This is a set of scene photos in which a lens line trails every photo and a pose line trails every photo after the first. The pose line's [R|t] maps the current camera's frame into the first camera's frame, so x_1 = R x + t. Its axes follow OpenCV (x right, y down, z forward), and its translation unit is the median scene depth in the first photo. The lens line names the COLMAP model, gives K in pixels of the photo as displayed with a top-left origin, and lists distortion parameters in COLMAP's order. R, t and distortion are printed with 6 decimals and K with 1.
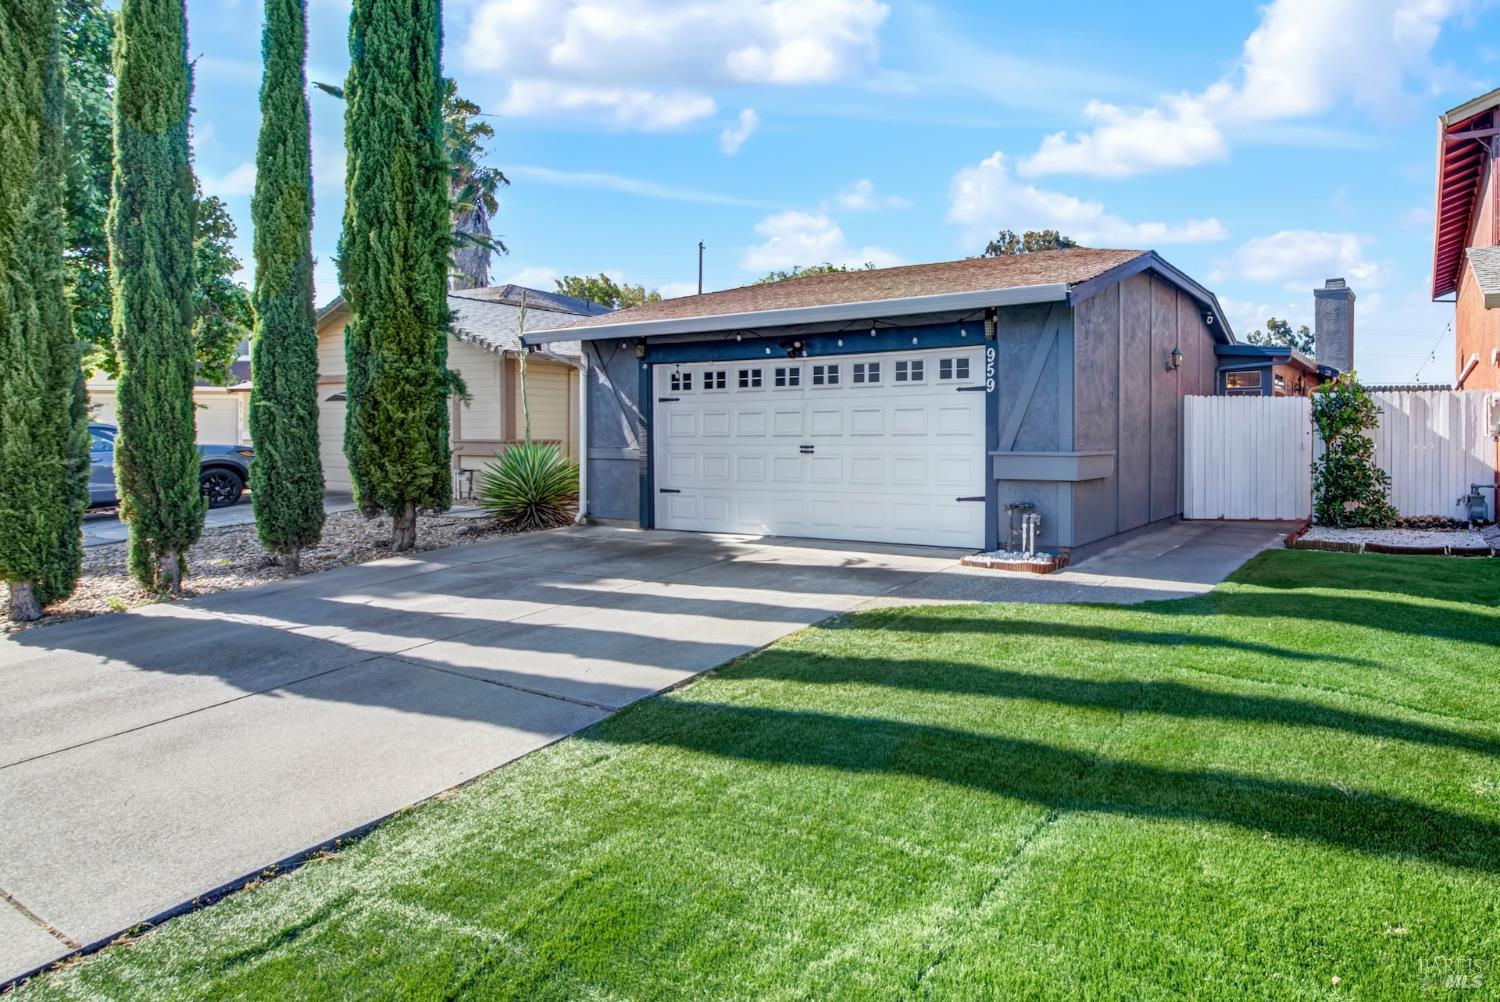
lens RADIAL K [[745.7, 0, 851.7], [0, 745.7, 442.0], [0, 0, 1]] dist [-0.003115, -0.001756]
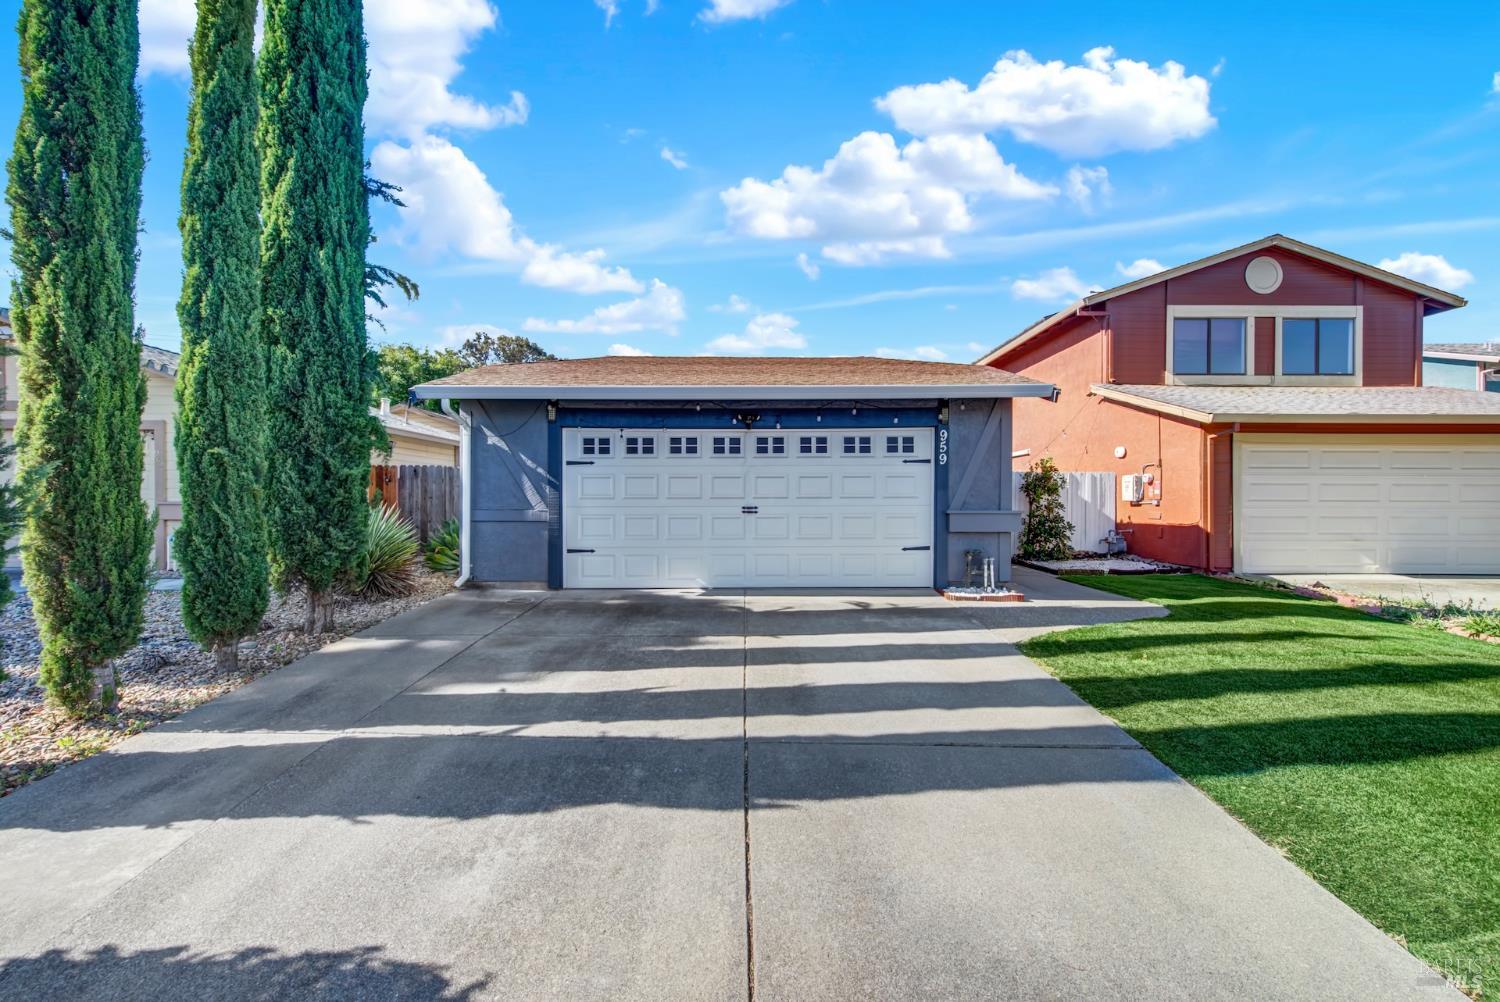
lens RADIAL K [[600.2, 0, 751.2], [0, 600.2, 506.0], [0, 0, 1]] dist [0.003756, -0.002859]
pose [[0.904758, -0.001098, 0.425925, -0.502864], [0.001171, 0.999999, 0.000090, 0.004334], [-0.425925, 0.000417, 0.904758, 0.191097]]
